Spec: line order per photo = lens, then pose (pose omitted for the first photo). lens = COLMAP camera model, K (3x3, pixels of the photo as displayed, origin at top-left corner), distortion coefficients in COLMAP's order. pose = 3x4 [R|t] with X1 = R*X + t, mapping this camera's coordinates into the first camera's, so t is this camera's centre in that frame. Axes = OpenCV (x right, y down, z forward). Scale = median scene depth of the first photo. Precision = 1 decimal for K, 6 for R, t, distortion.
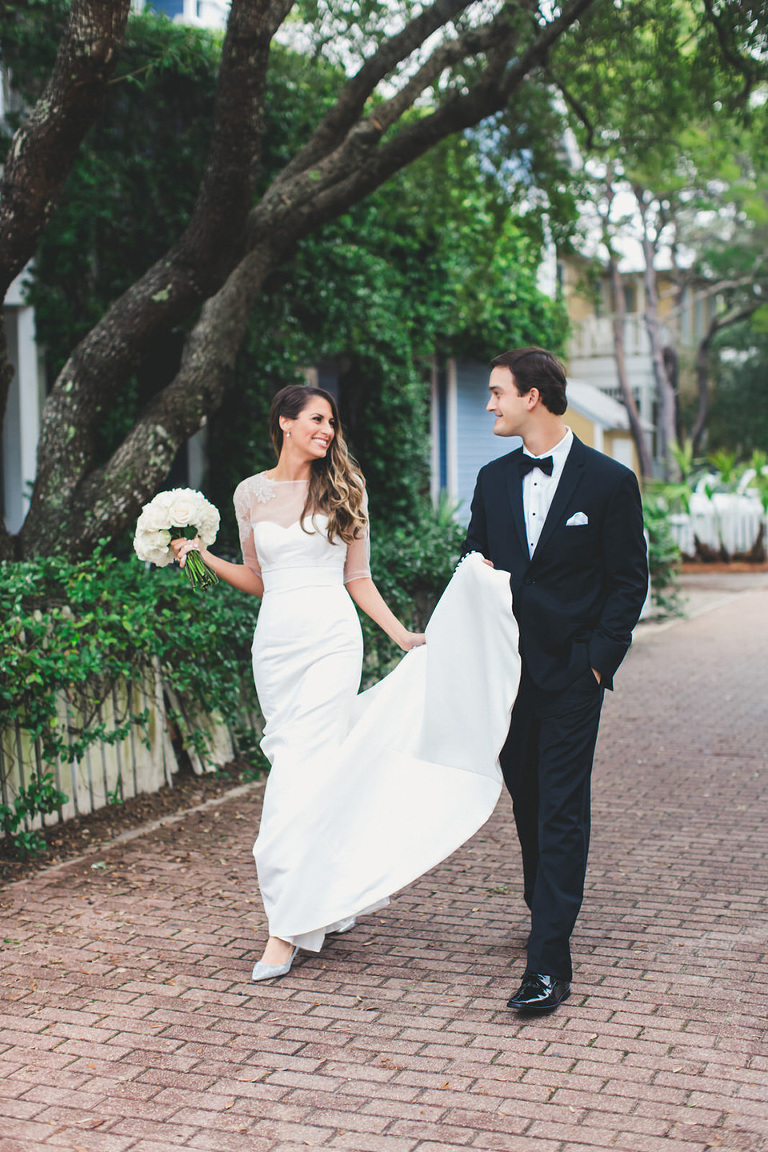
lens RADIAL K [[1745.4, 0, 384.0], [0, 1745.4, 576.0], [0, 0, 1]] dist [-0.238084, 0.544116]
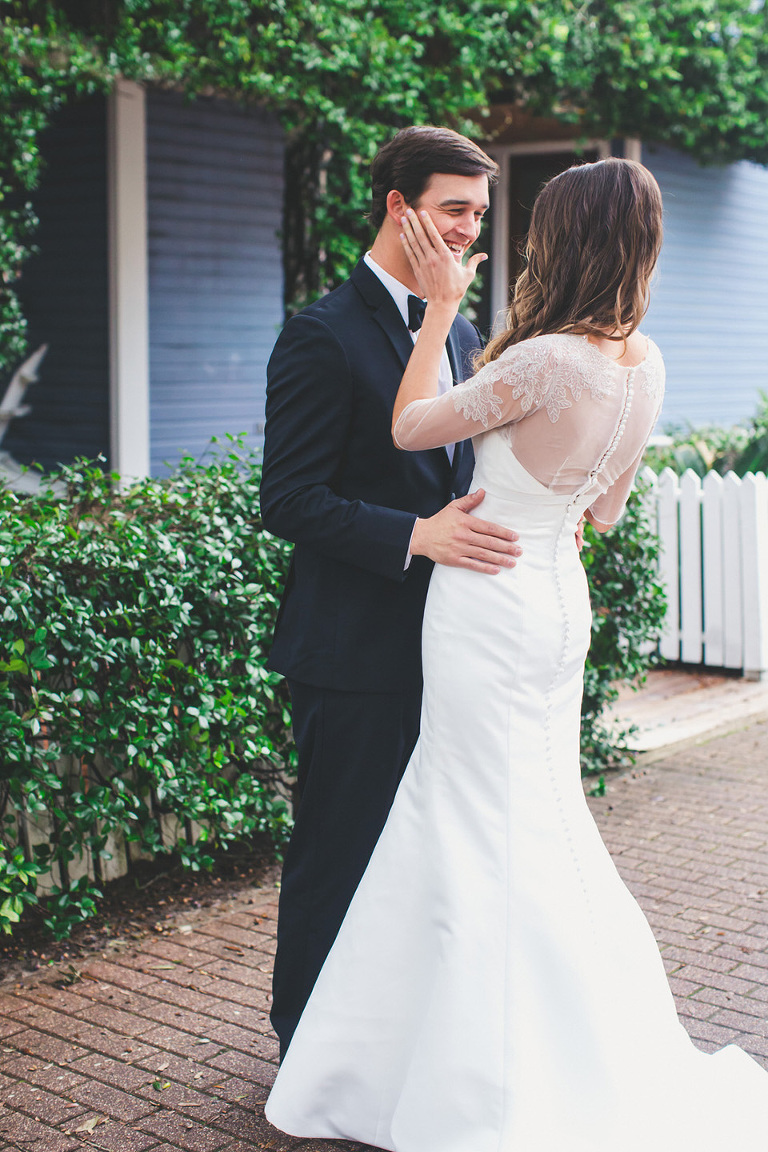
lens RADIAL K [[1745.4, 0, 384.0], [0, 1745.4, 576.0], [0, 0, 1]] dist [-0.238084, 0.544116]
pose [[0.958586, 0.058285, -0.278775, 0.152744], [-0.037038, 0.996035, 0.080887, -0.027715], [0.282385, -0.067212, 0.956944, 0.480811]]
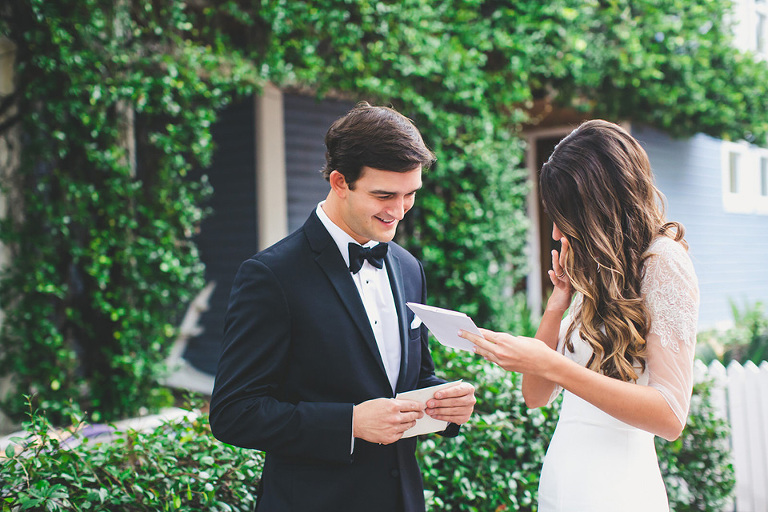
lens RADIAL K [[1163.6, 0, 384.0], [0, 1163.6, 256.0], [0, 0, 1]] dist [-0.238084, 0.544116]
pose [[0.947414, -0.016413, -0.319589, 0.123979], [-0.005422, 0.997717, -0.067313, -0.030459], [0.319964, 0.065506, 0.945162, 0.526189]]
